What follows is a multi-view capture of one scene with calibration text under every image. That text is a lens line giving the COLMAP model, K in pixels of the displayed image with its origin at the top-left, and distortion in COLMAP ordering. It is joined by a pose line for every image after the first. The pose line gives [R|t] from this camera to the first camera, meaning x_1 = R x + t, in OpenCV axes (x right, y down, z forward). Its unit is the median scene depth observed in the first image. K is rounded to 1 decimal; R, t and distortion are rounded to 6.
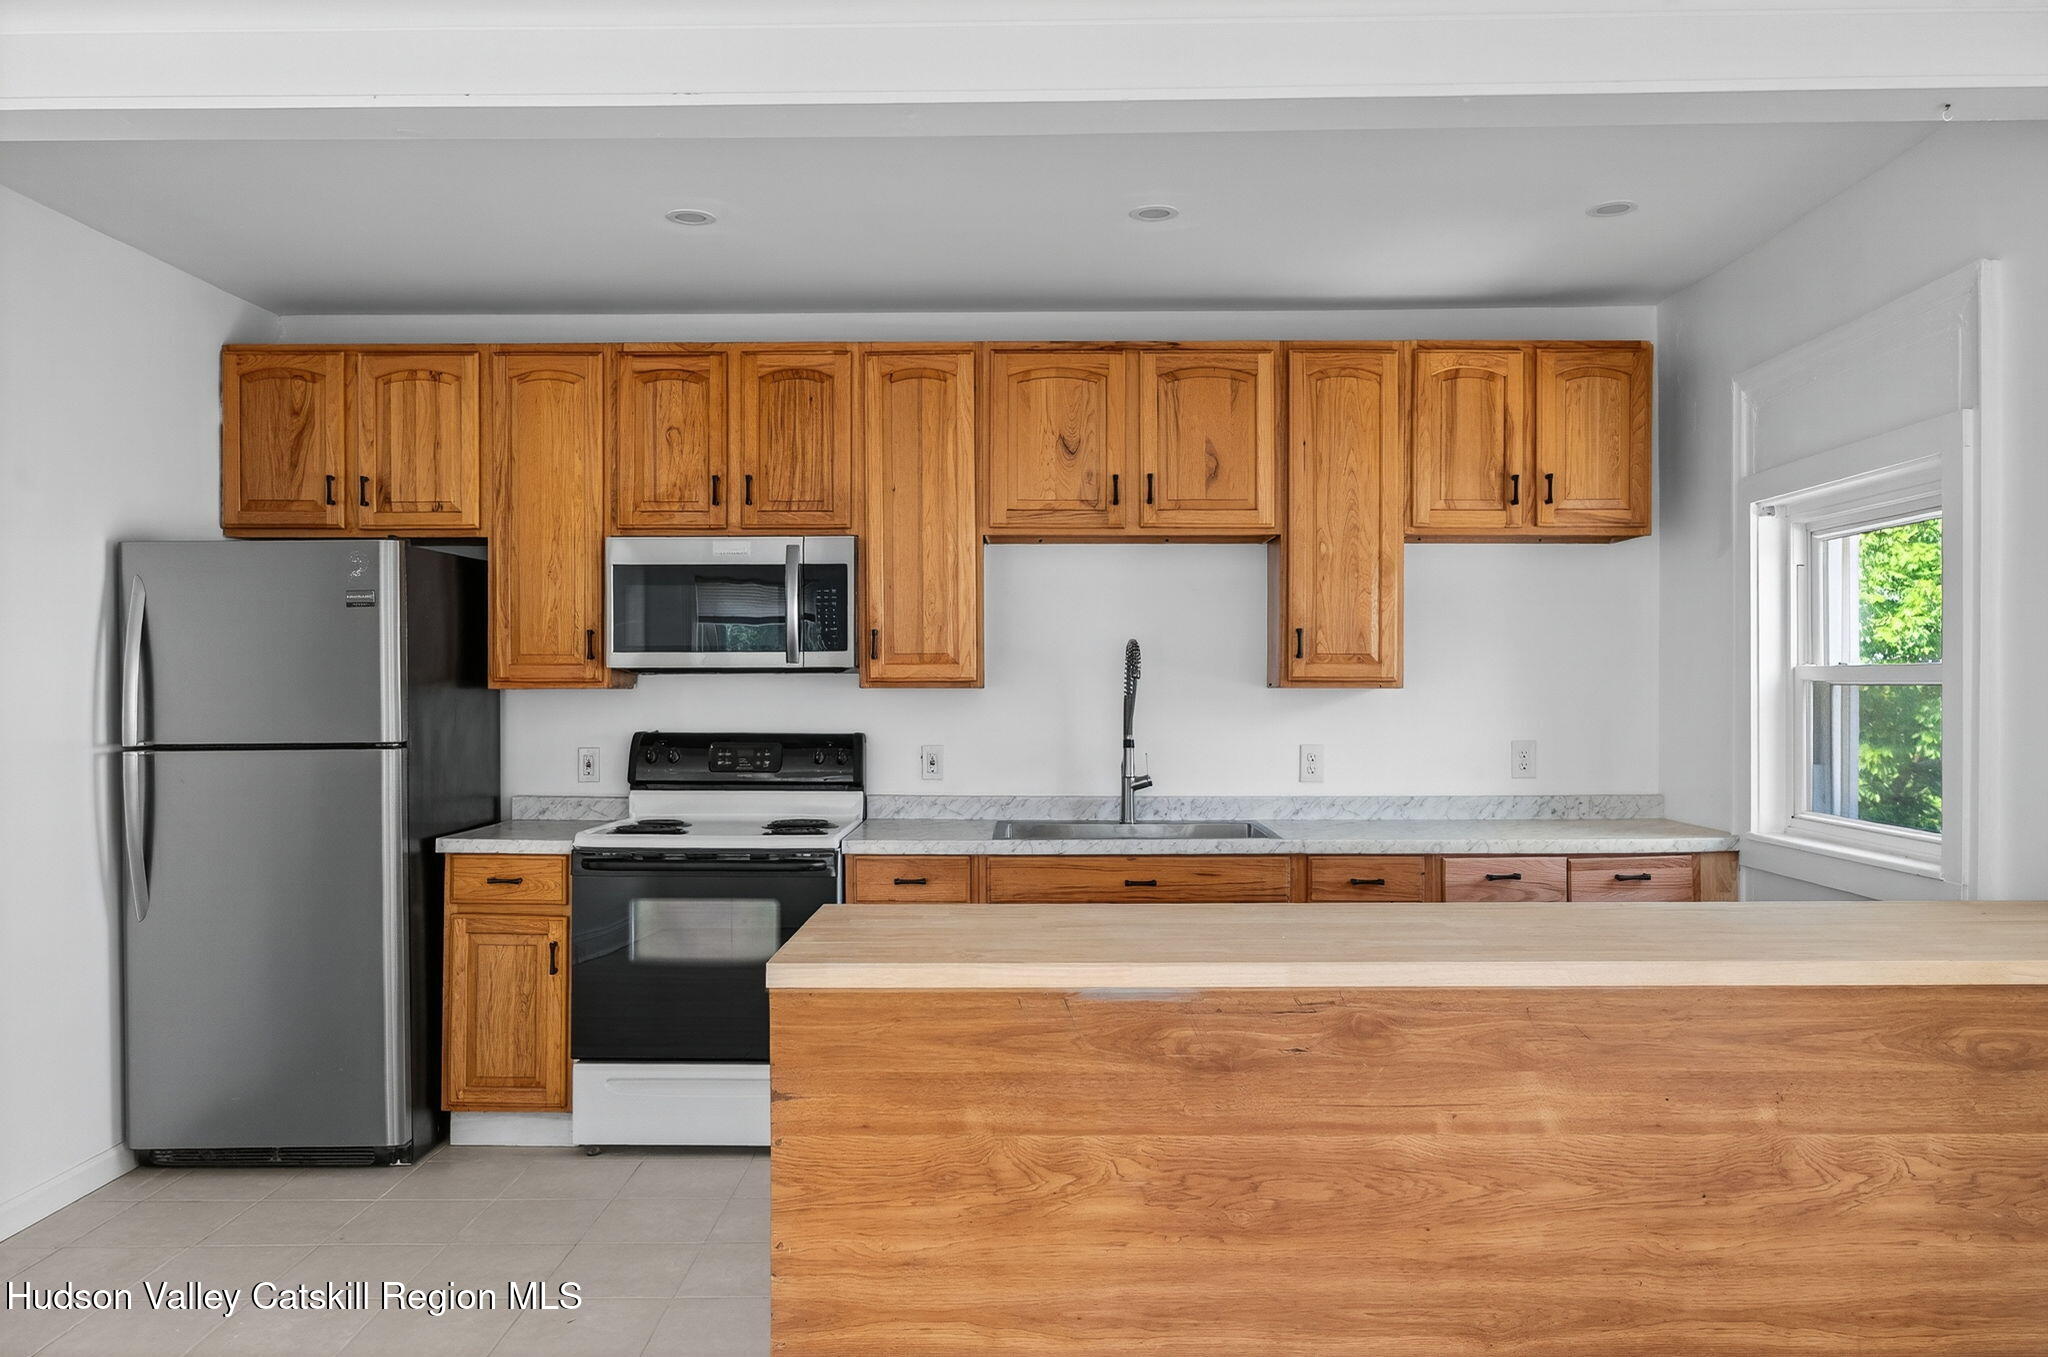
lens RADIAL K [[1468.9, 0, 1025.4], [0, 1468.9, 676.1], [0, 0, 1]] dist [-0.032535, 0.011448]
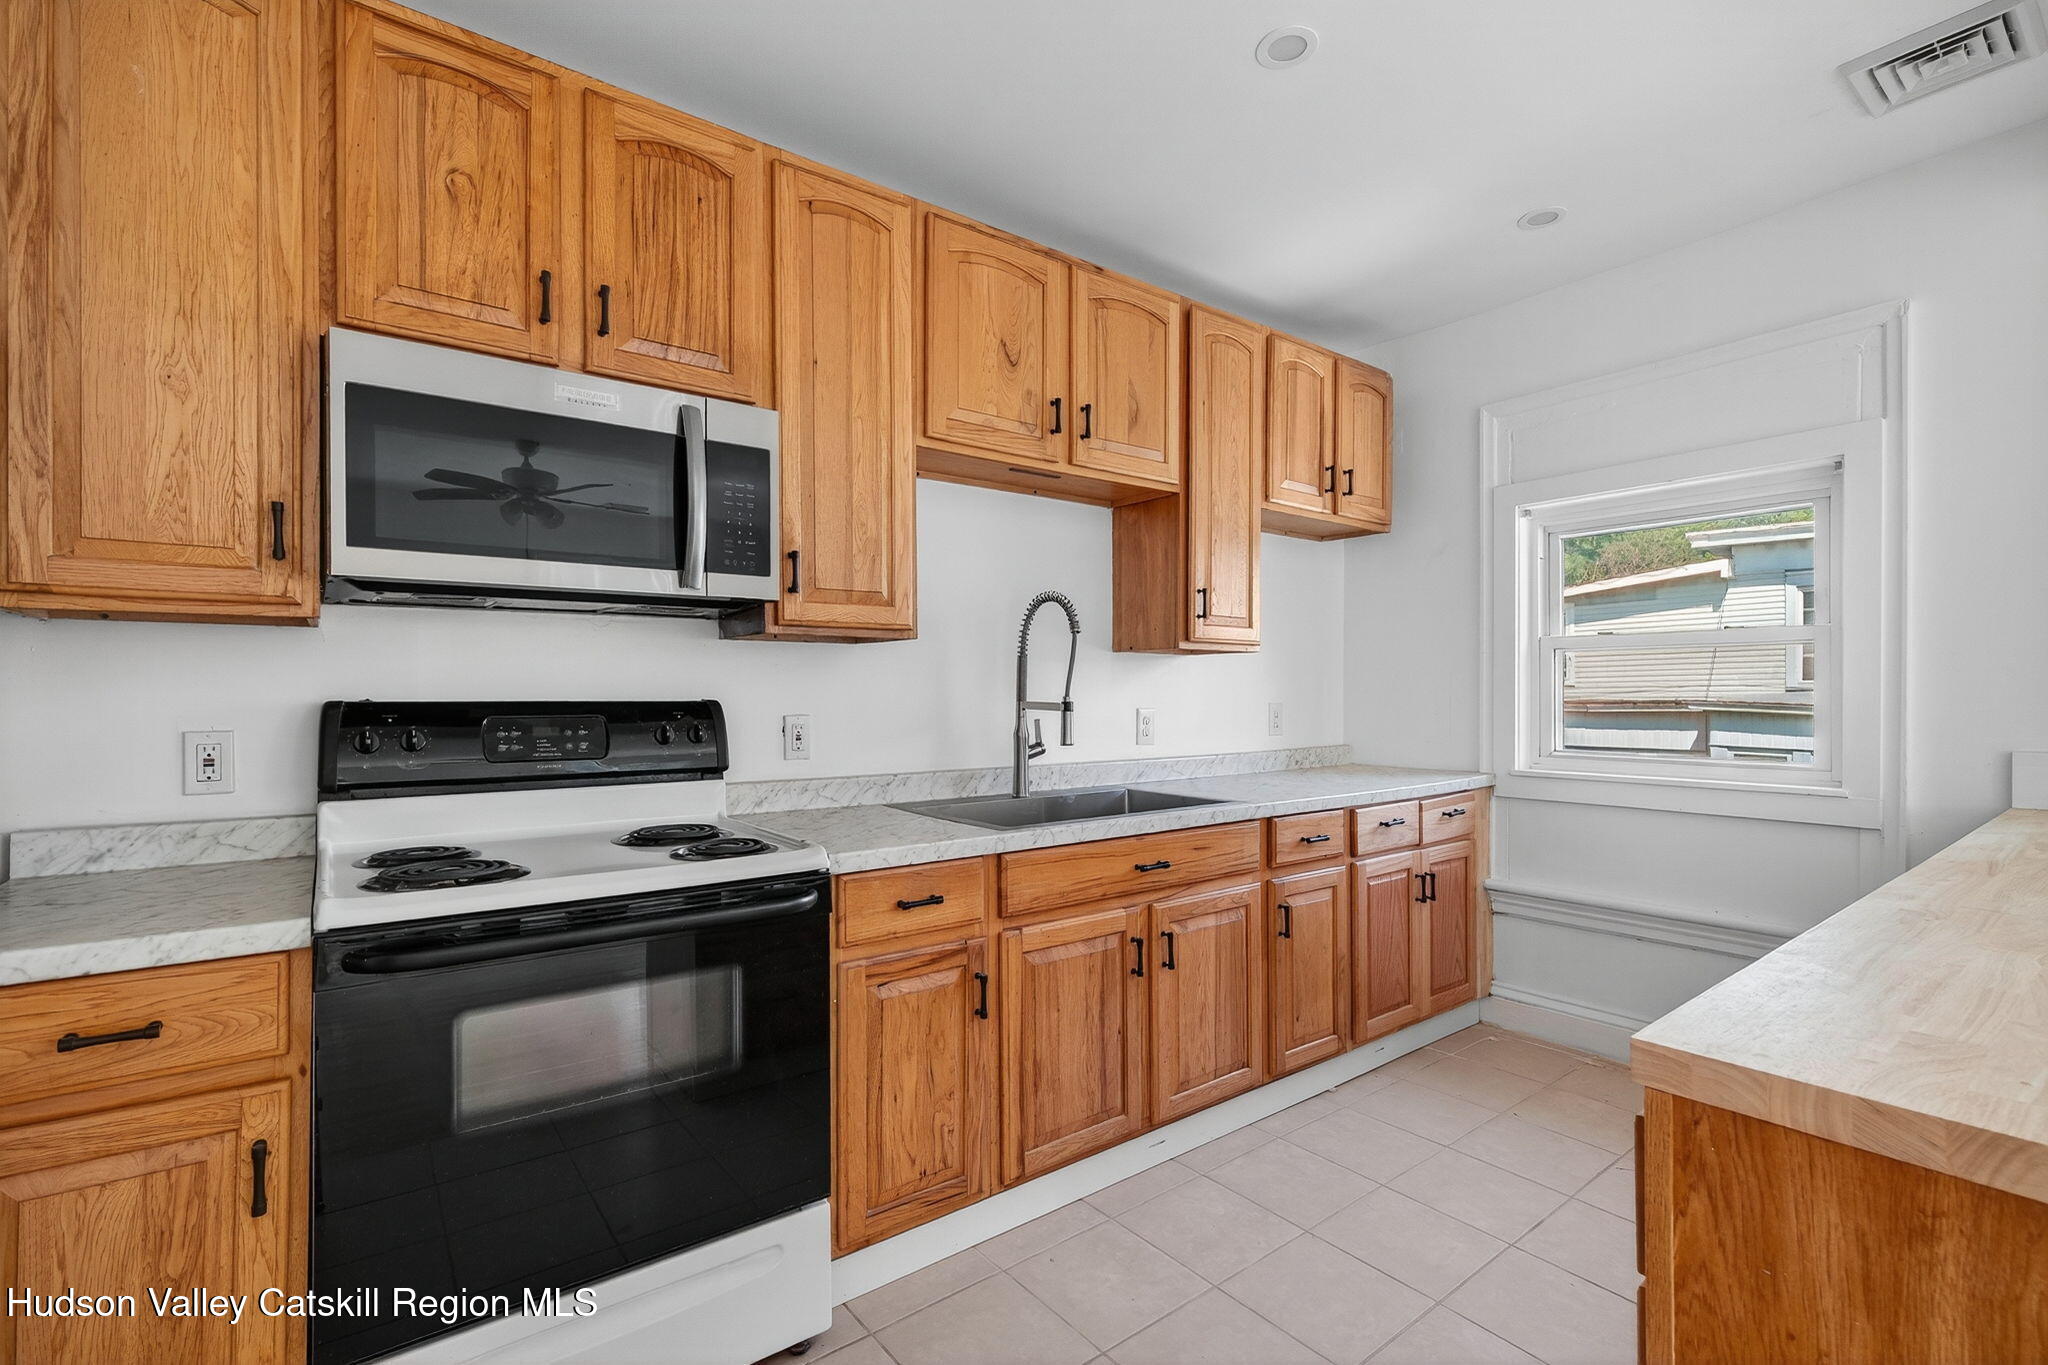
lens RADIAL K [[922.4, 0, 1018.9], [0, 922.4, 687.5], [0, 0, 1]] dist [-0.004257, 0.002483]
pose [[0.785085, 0.001203, 0.619387, -0.293800], [-0.004477, 0.999983, 0.003733, 0.032270], [-0.619372, -0.005703, 0.785077, 0.579459]]
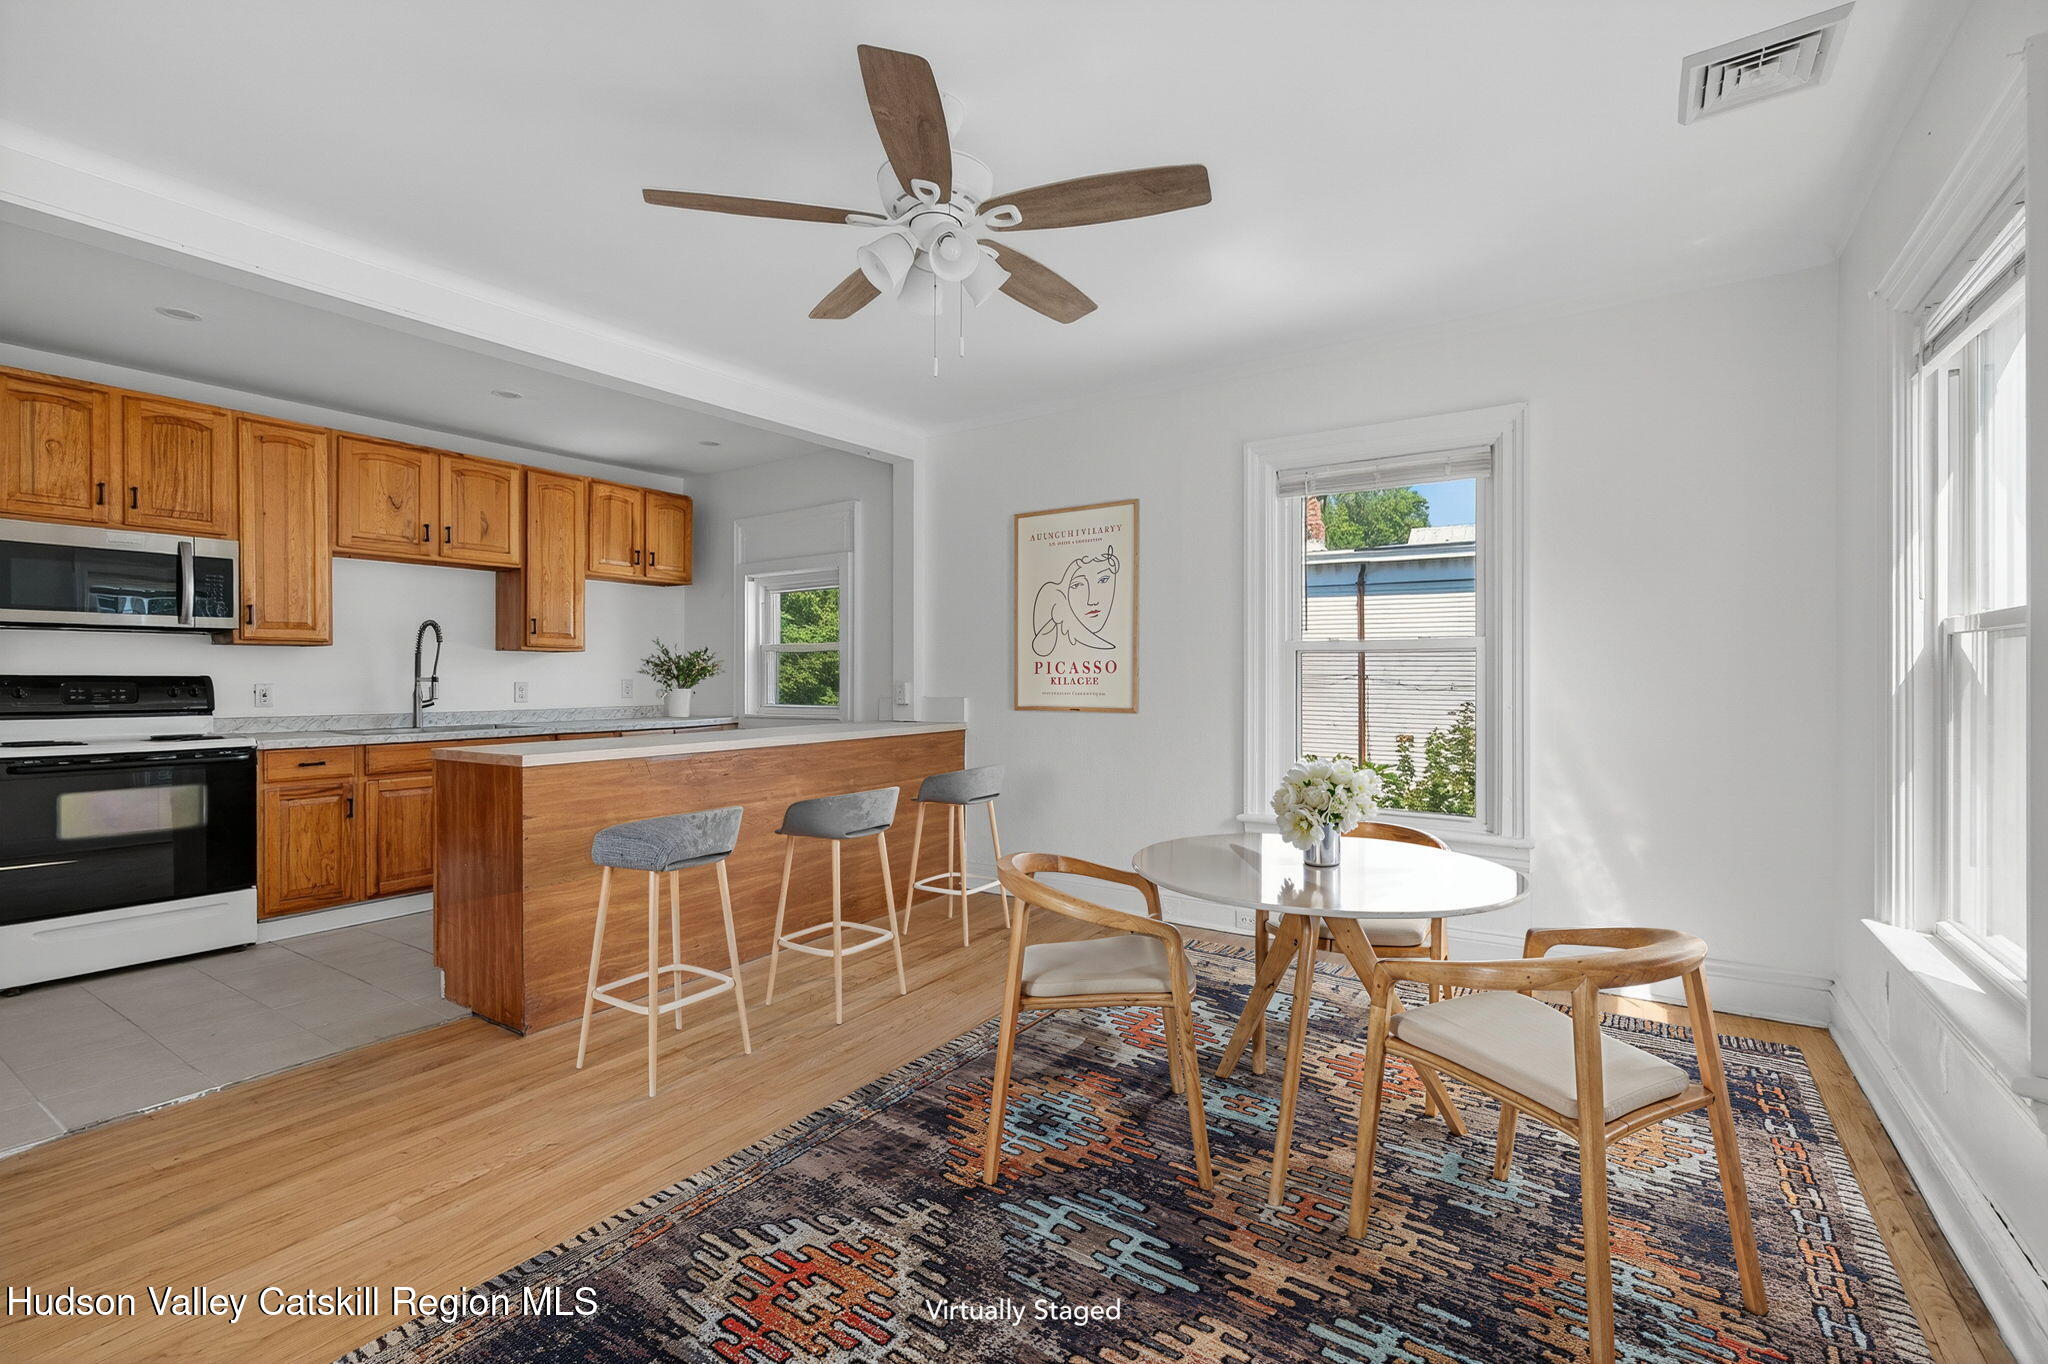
lens RADIAL K [[922.4, 0, 1033.9], [0, 922.4, 672.9], [0, 0, 1]] dist [-0.004257, 0.002483]
pose [[0.535903, 0.003354, 0.844273, -0.468048], [-0.003915, 0.999991, -0.001488, 0.036456], [-0.844271, -0.002508, 0.535911, -0.184469]]
